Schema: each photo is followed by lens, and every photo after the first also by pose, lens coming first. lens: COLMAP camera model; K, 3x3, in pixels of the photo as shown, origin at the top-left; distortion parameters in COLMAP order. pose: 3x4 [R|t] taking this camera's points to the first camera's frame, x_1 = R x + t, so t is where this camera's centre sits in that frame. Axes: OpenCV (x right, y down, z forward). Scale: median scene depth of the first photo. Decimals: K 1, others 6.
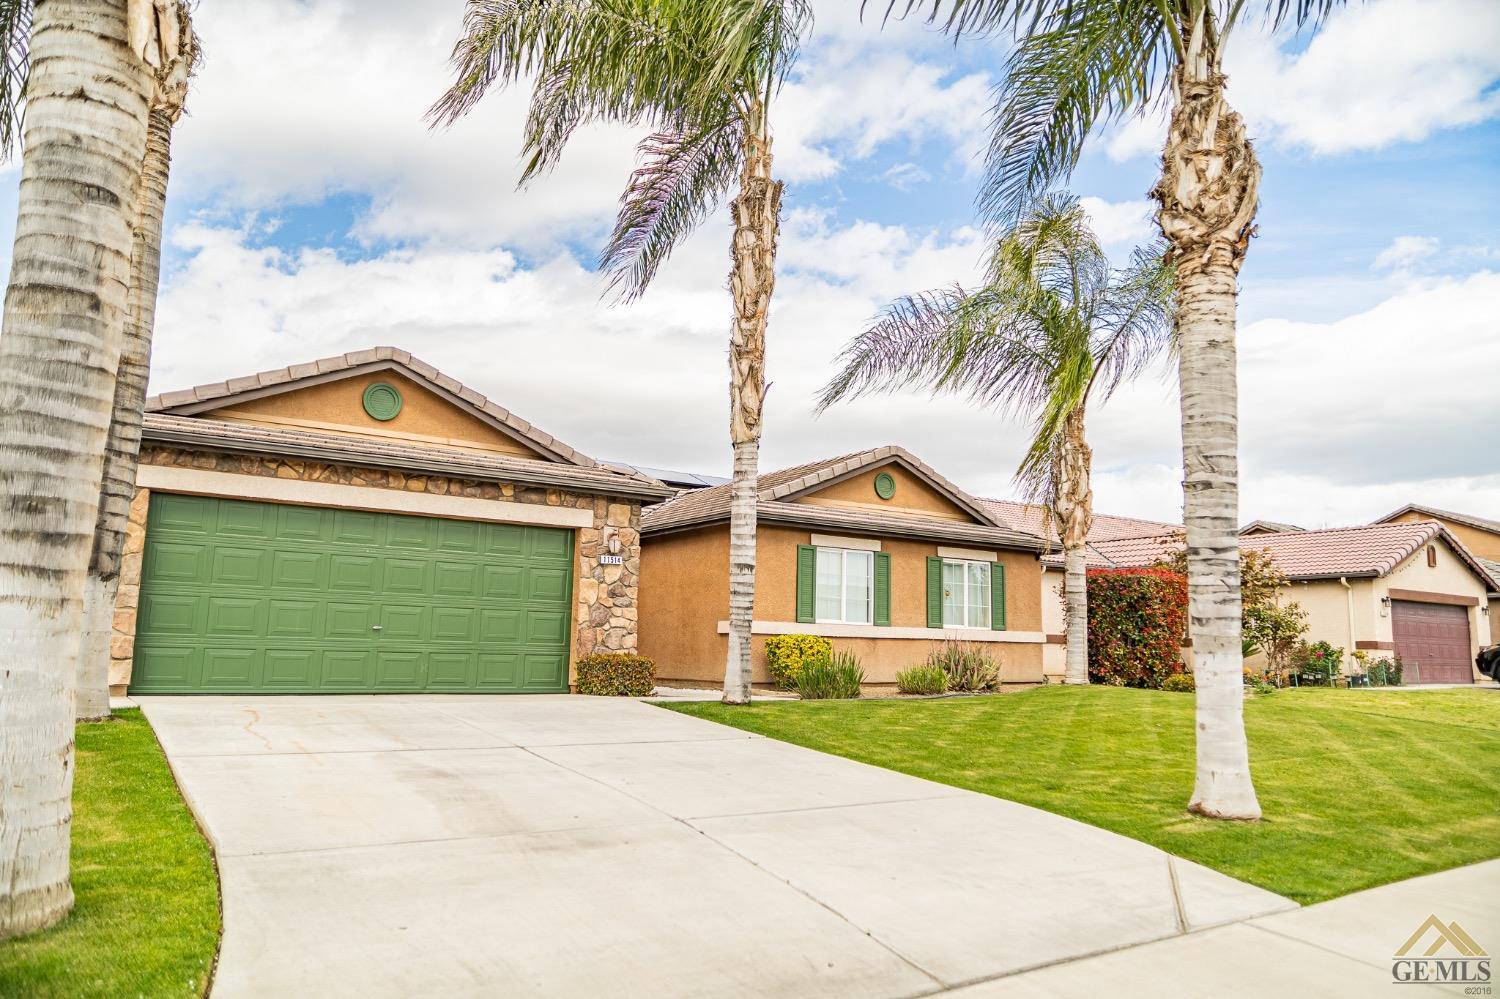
lens RADIAL K [[1024.1, 0, 750.0], [0, 1024.1, 499.5], [0, 0, 1]] dist [-0.036034, 0.025508]
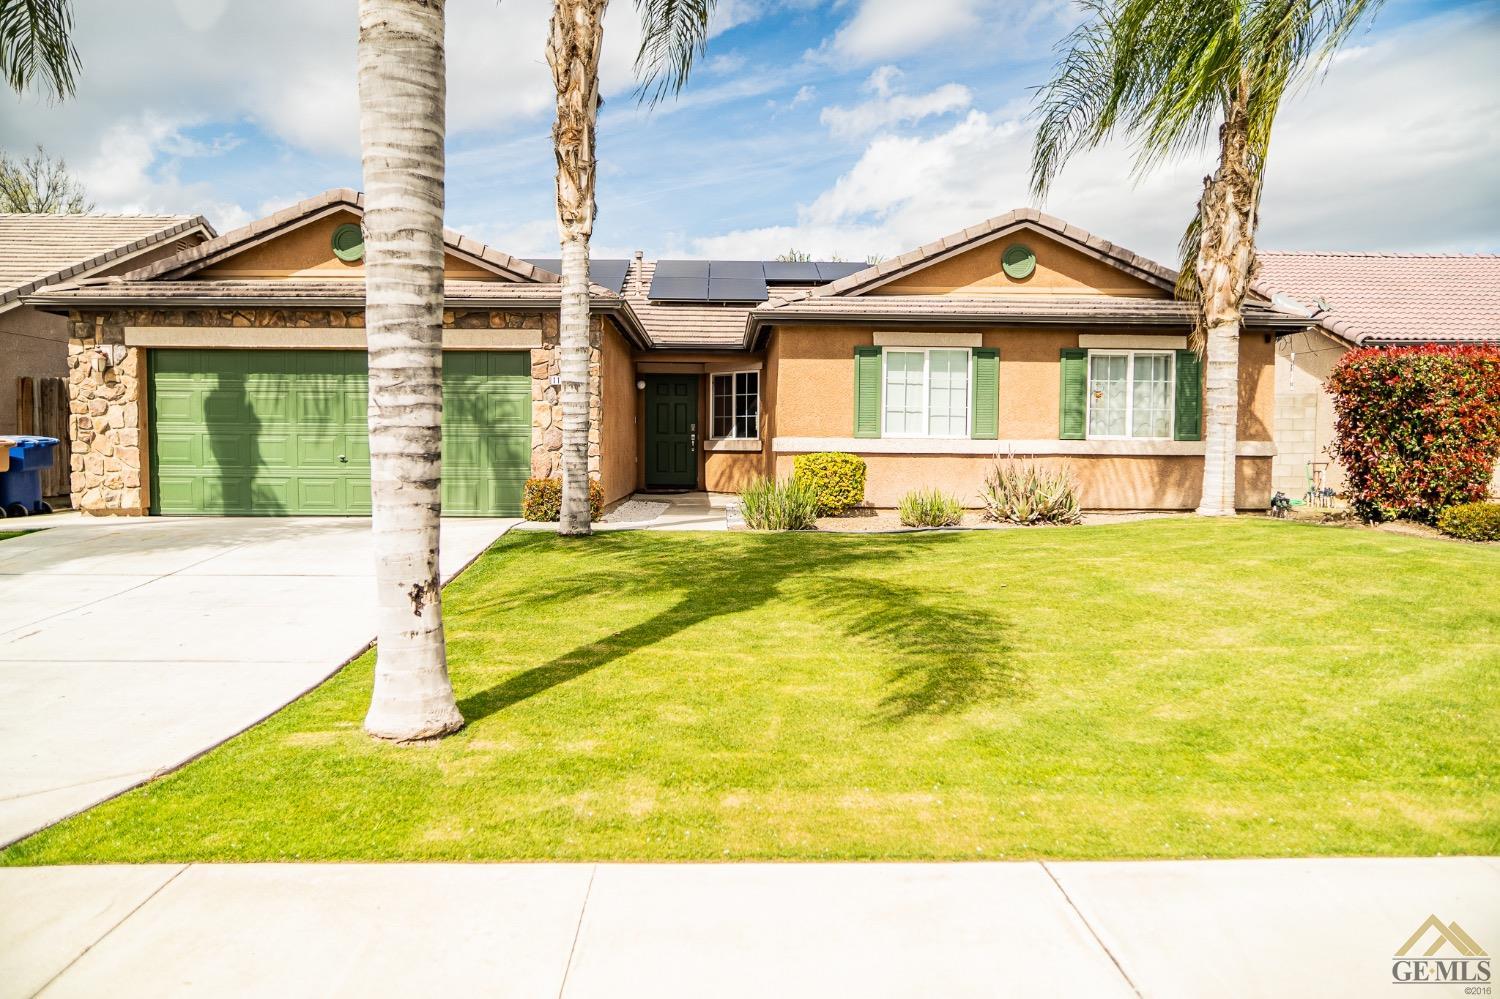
lens RADIAL K [[1024.1, 0, 750.0], [0, 1024.1, 499.5], [0, 0, 1]] dist [-0.036034, 0.025508]
pose [[0.844388, 0.012600, -0.535585, 0.543624], [0.088274, 0.982786, 0.162292, 0.029896], [0.528410, -0.184316, 0.828740, 0.292501]]
